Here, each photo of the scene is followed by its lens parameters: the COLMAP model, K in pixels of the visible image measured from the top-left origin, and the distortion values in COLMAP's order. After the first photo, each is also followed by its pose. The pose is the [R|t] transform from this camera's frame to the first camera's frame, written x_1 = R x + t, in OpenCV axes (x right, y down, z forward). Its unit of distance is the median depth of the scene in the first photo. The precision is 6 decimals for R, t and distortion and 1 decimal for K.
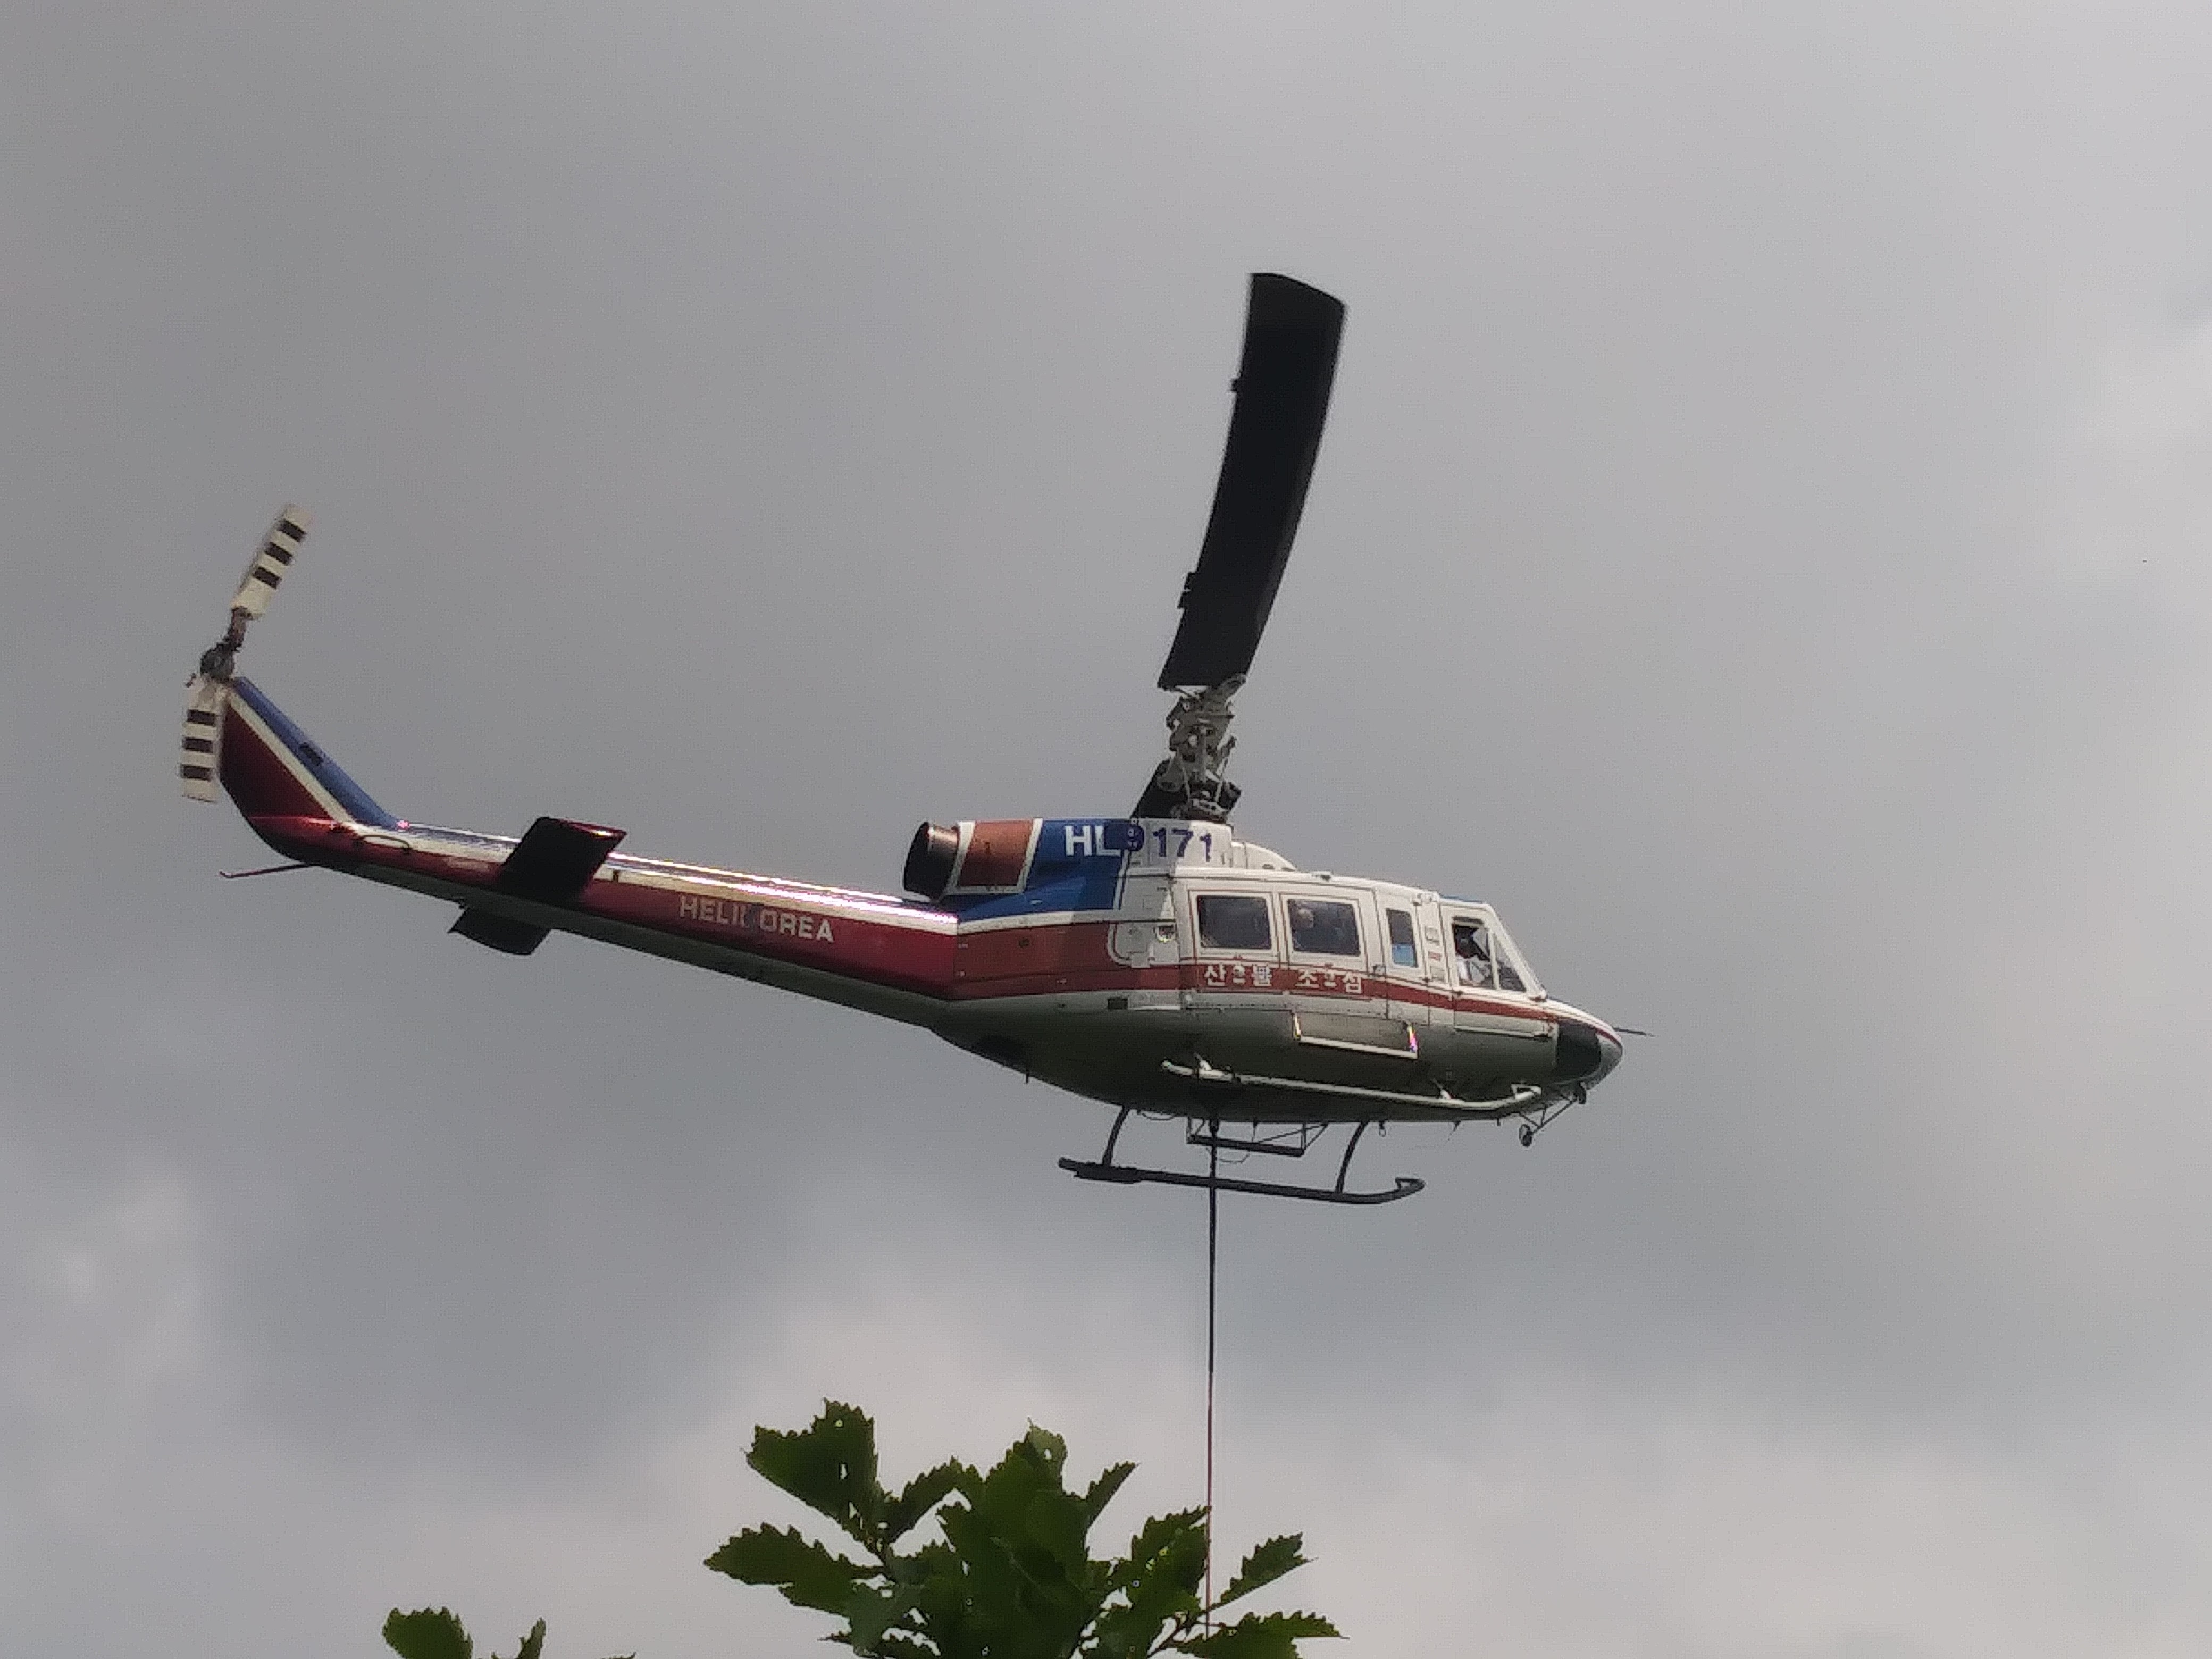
lens RADIAL K [[5715.0, 0, 1106.4], [0, 5715.0, 829.5], [0, 0, 1]] dist [0.389764, -0.251612]
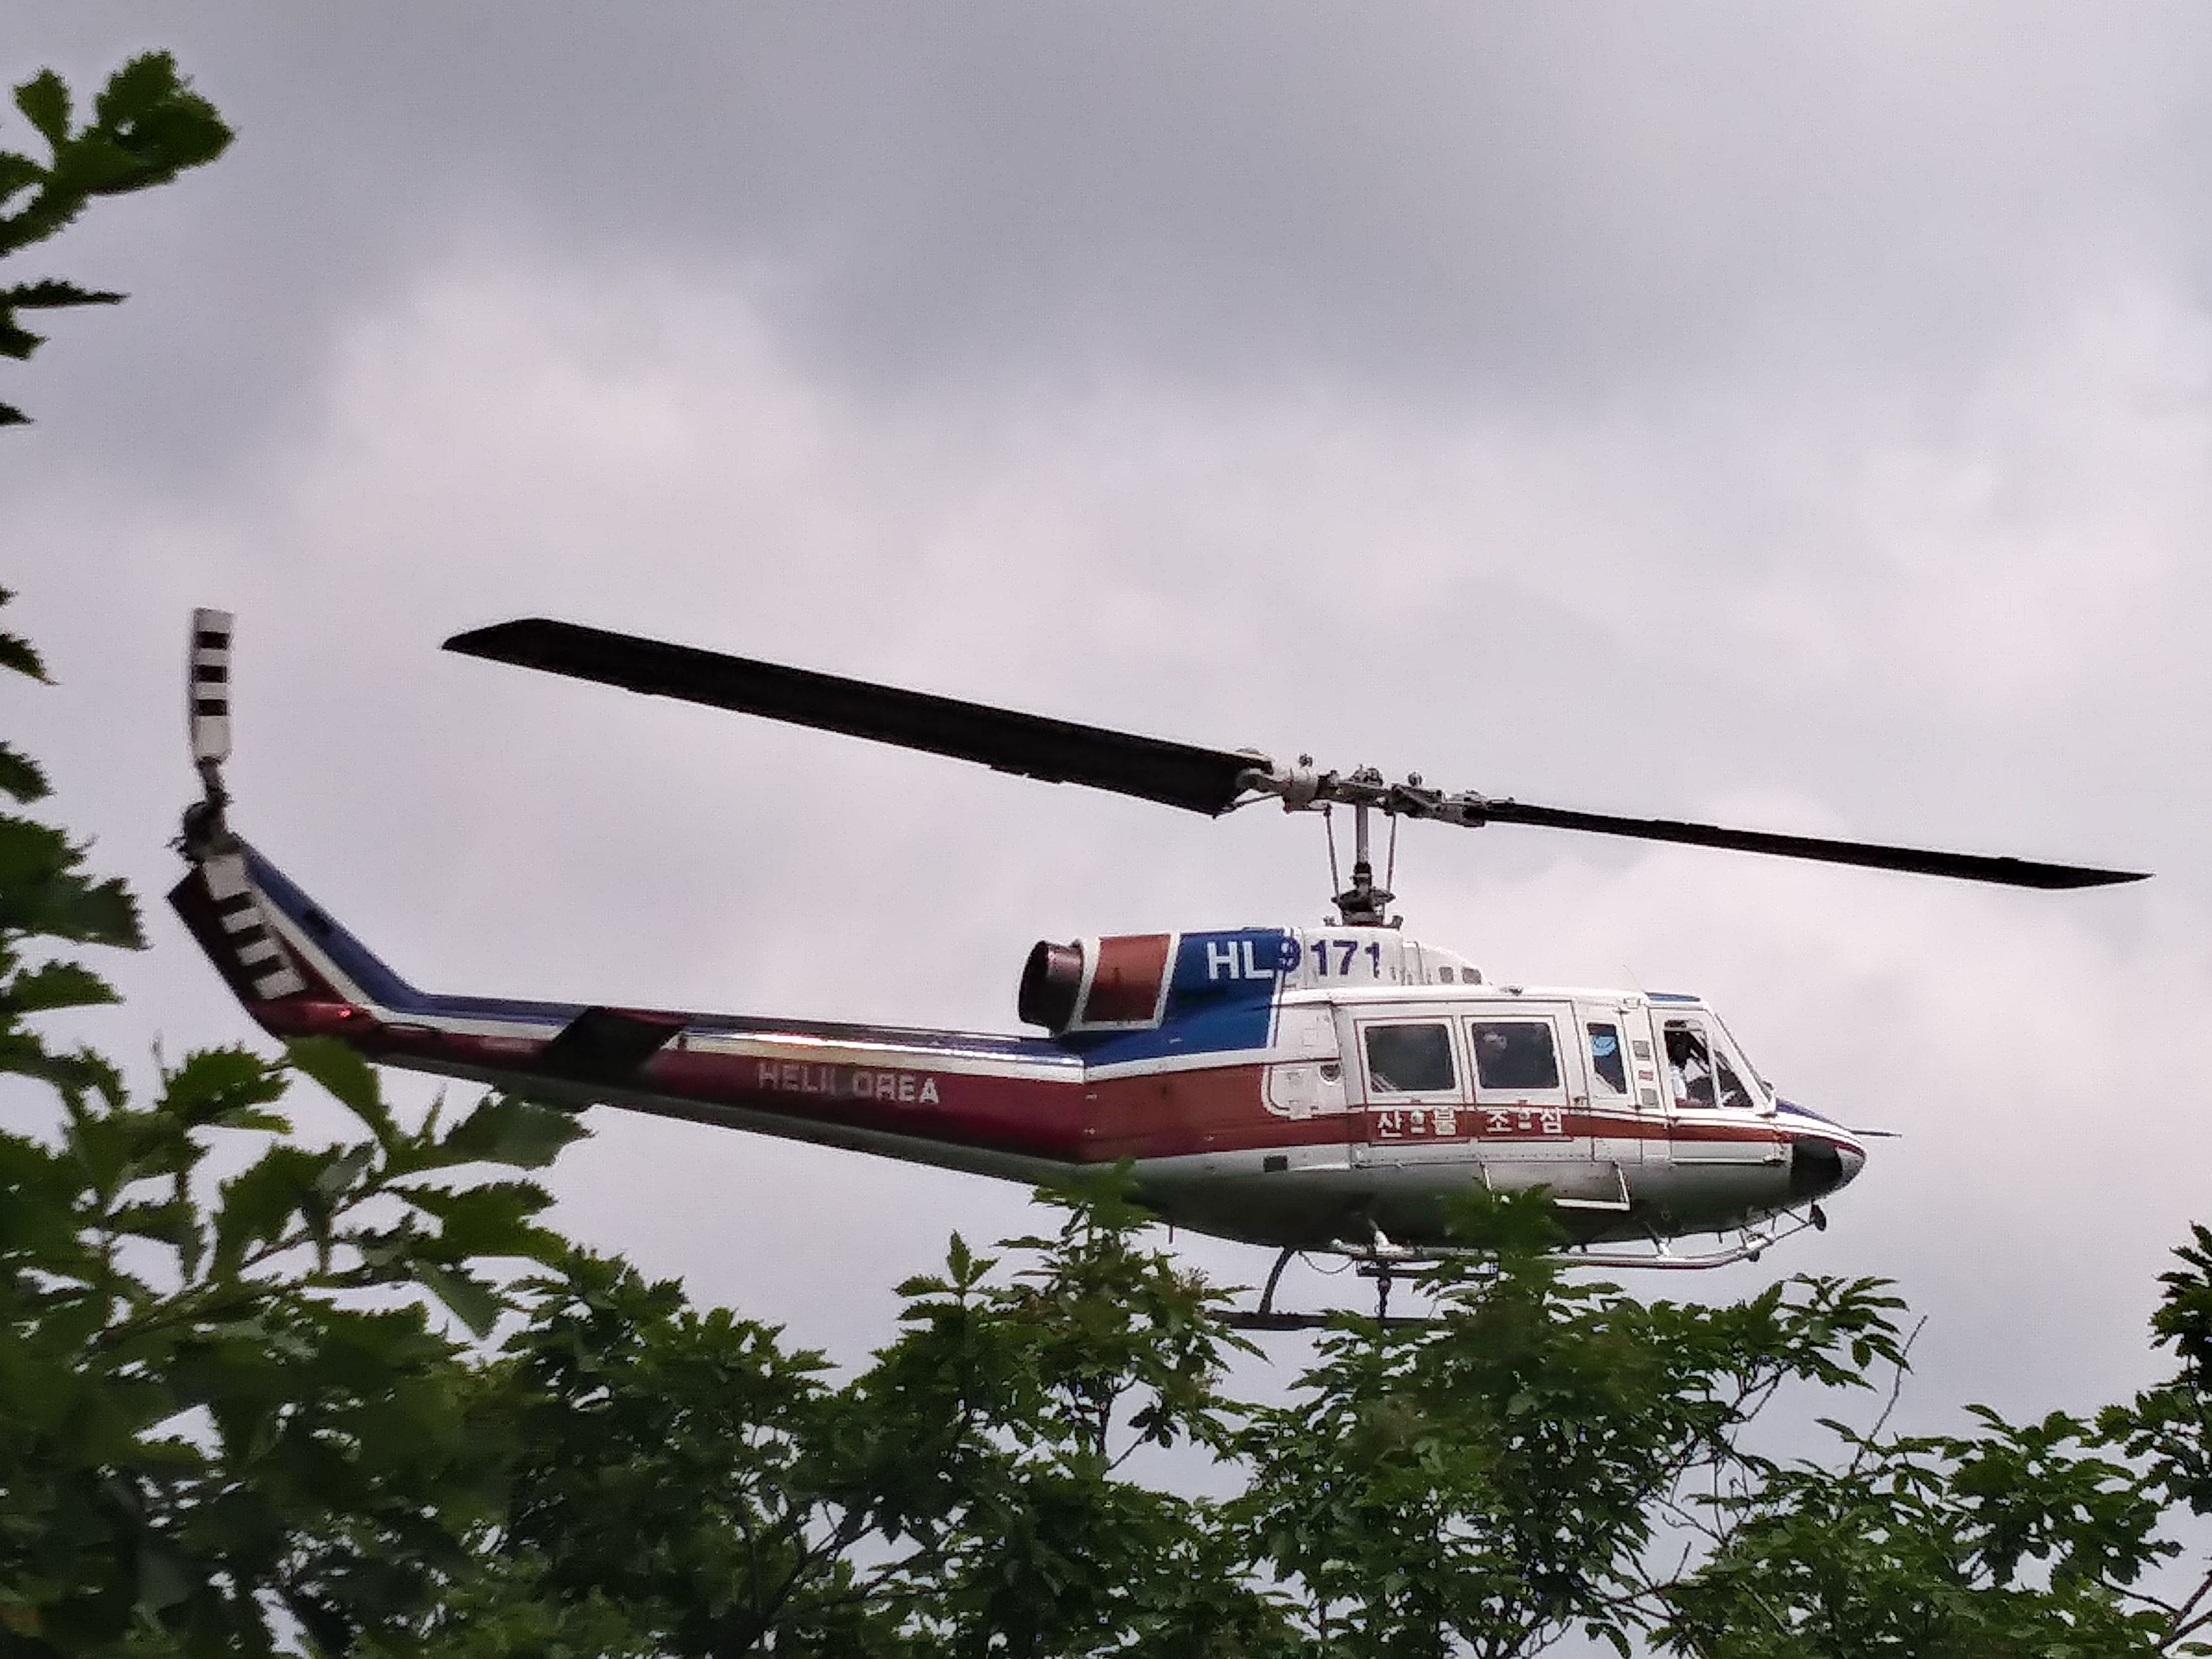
lens RADIAL K [[5715.0, 0, 1106.4], [0, 5715.0, 829.5], [0, 0, 1]] dist [0.389764, -0.251612]
pose [[0.999497, -0.027823, -0.015226, -0.008797], [0.029549, 0.991297, 0.128283, -0.127199], [0.011524, -0.128669, 0.991621, 0.160483]]
